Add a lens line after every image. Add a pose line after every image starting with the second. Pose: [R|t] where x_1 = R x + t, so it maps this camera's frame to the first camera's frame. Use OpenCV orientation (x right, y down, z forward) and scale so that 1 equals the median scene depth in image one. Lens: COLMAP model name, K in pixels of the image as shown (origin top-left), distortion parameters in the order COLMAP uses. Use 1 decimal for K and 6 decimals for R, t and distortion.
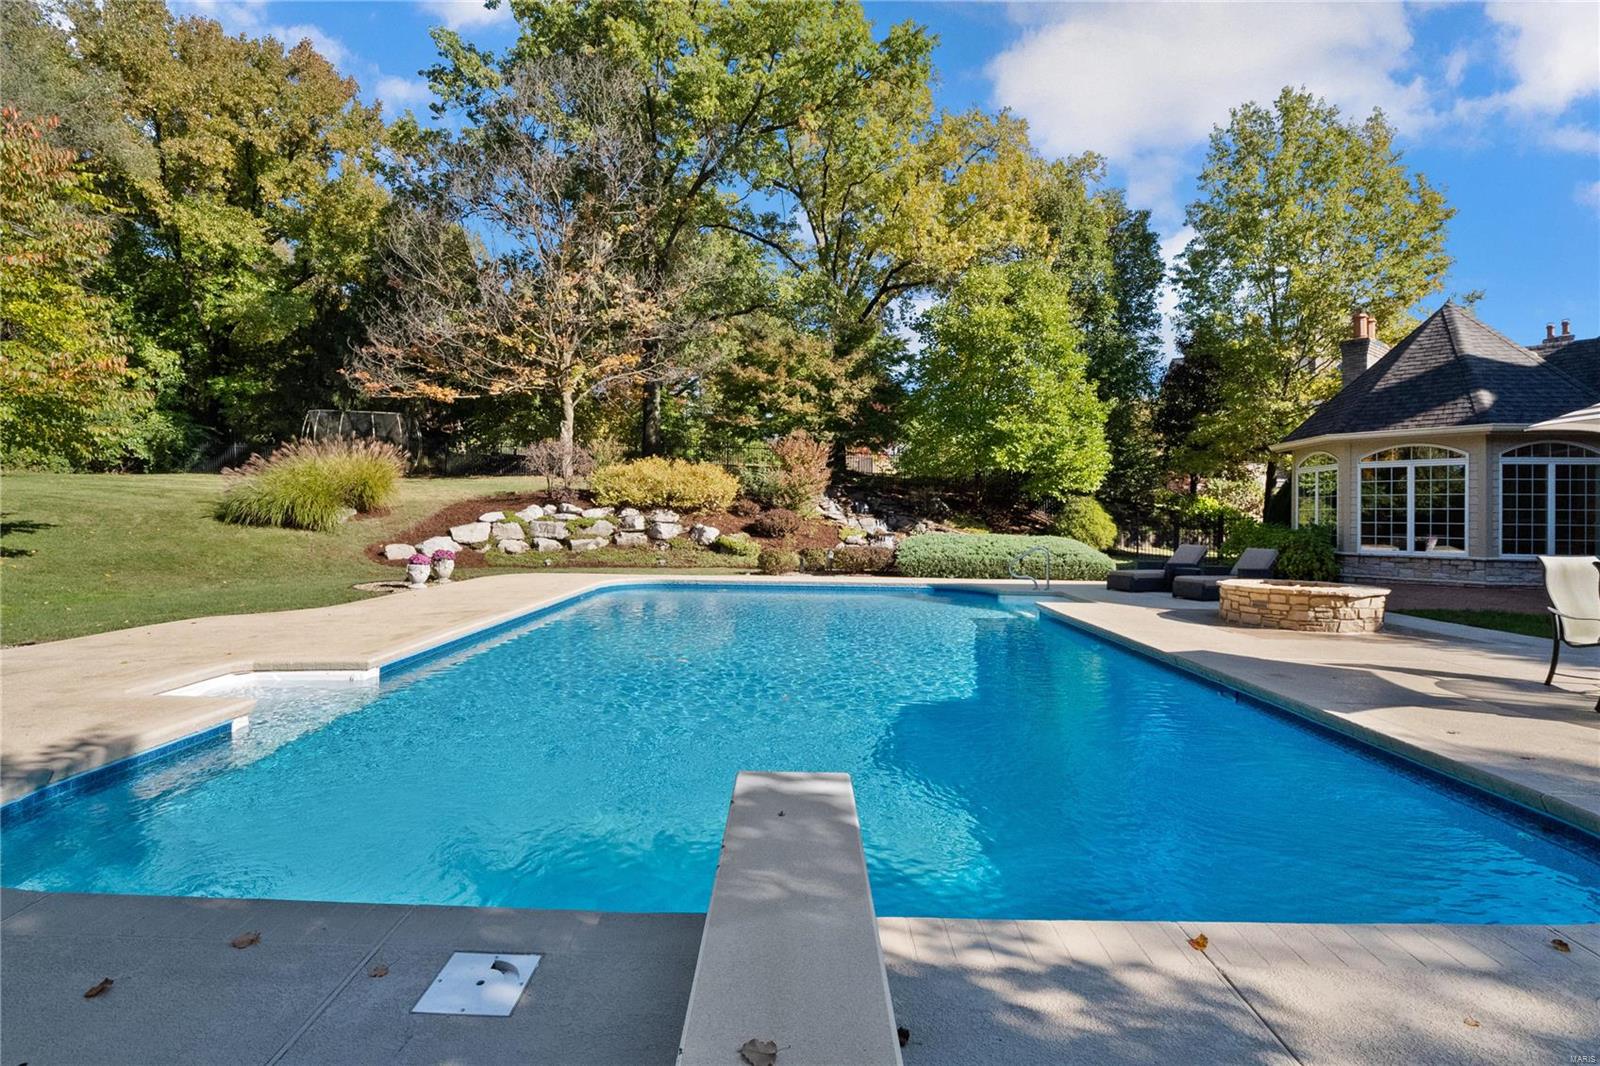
lens RADIAL K [[772.1, 0, 800.0], [0, 772.1, 533.0], [0, 0, 1]] dist [-0.024421, -0.000785]
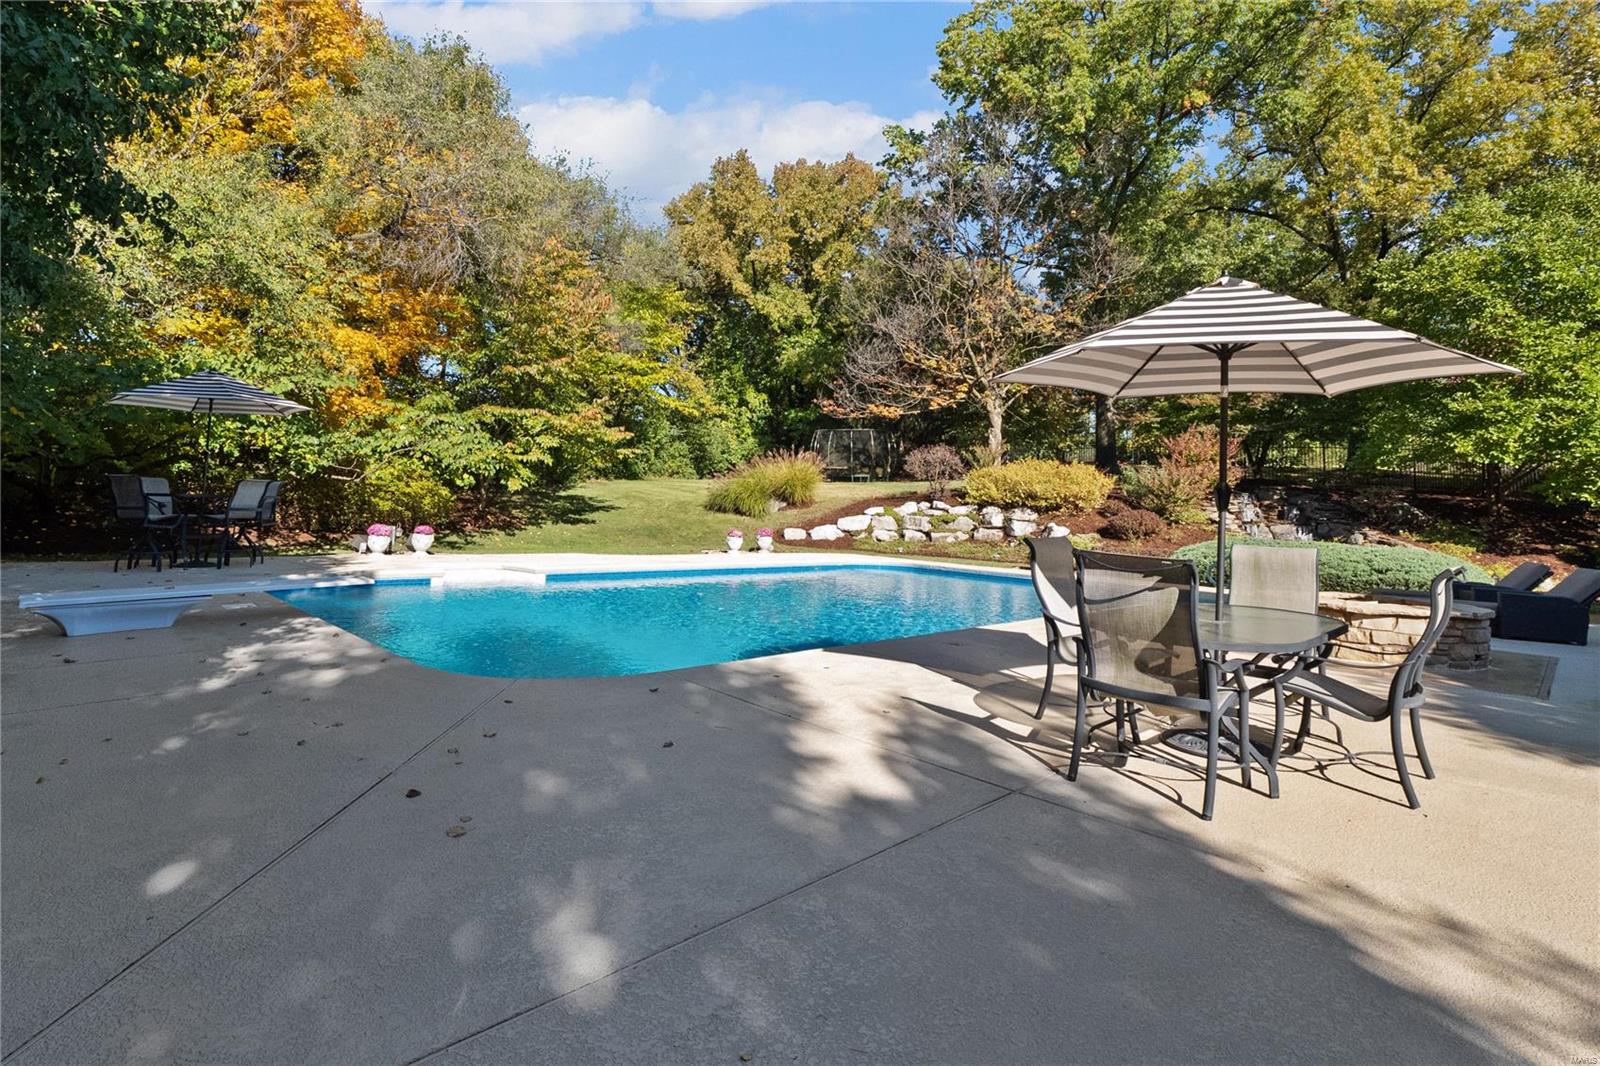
lens RADIAL K [[785.4, 0, 803.2], [0, 785.4, 451.8], [0, 0, 1]] dist [-0.003667, -0.000660]
pose [[0.719451, -0.033293, -0.693745, 0.356507], [-0.047057, 0.994219, -0.096513, 0.010343], [0.692947, 0.102082, 0.713725, 0.016480]]
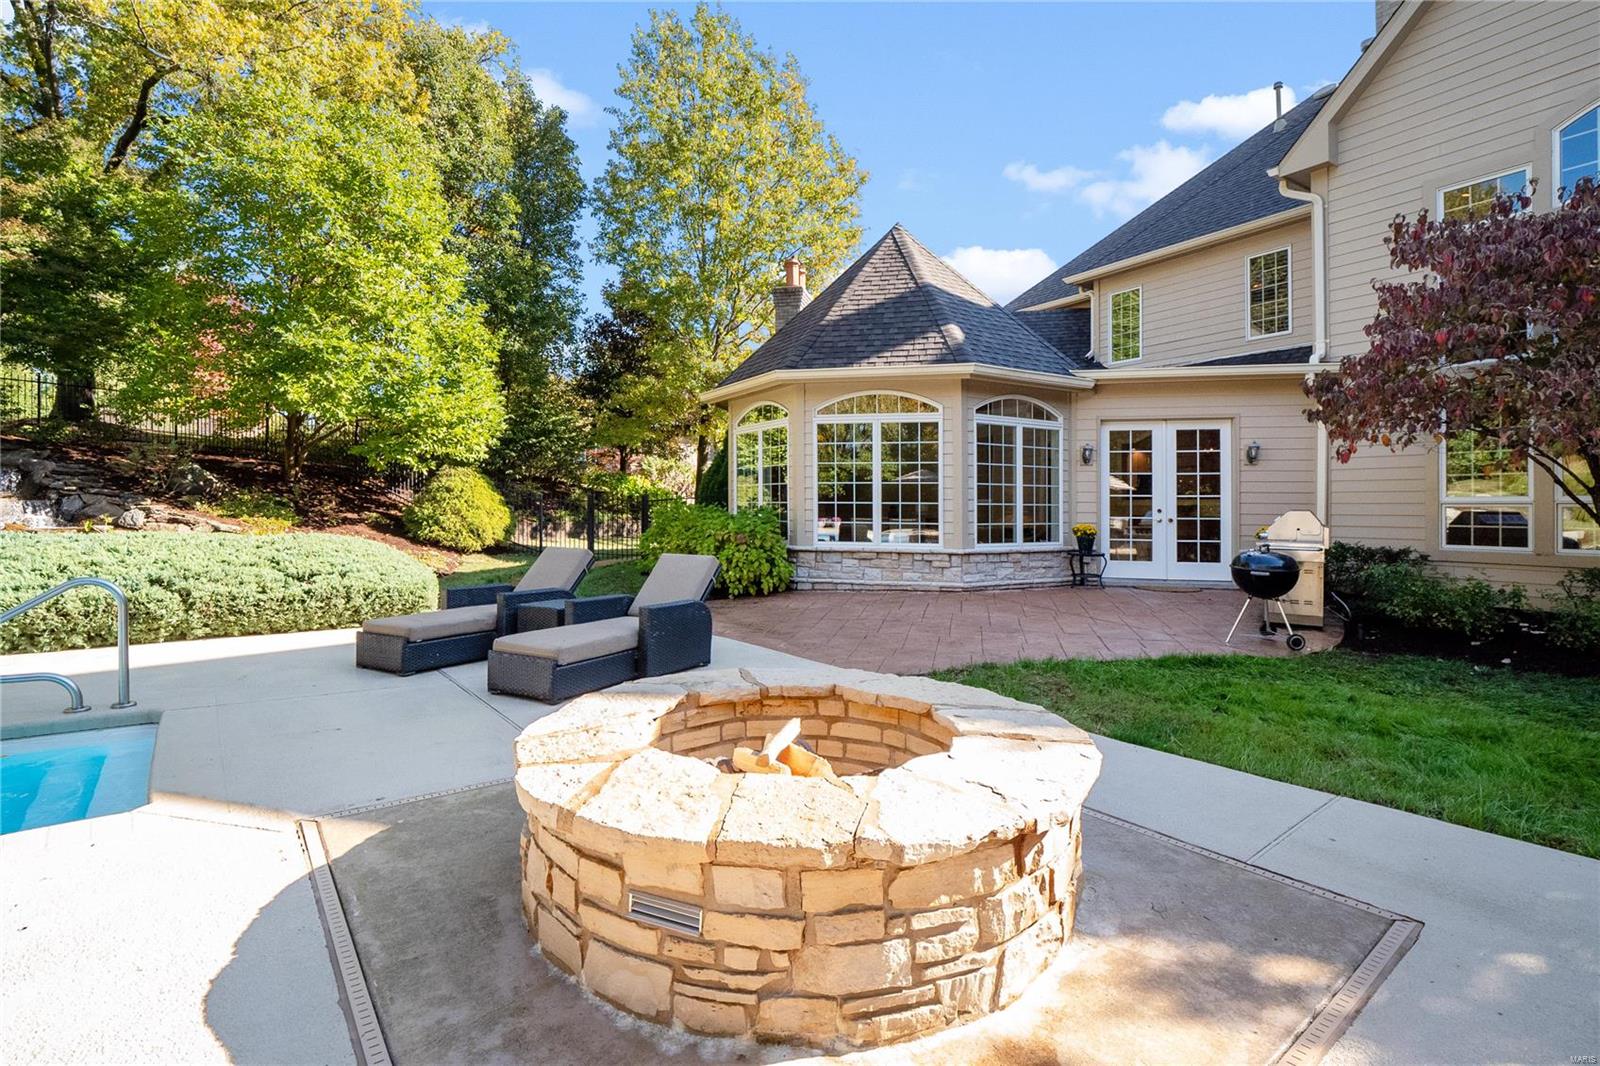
lens RADIAL K [[766.2, 0, 781.4], [0, 766.2, 498.9], [0, 0, 1]] dist [-0.003076, -0.000376]
pose [[0.793136, 0.000995, 0.609044, 0.217554], [0.014161, 0.999698, -0.020075, -0.002770], [-0.608880, 0.024547, 0.792883, 0.354978]]
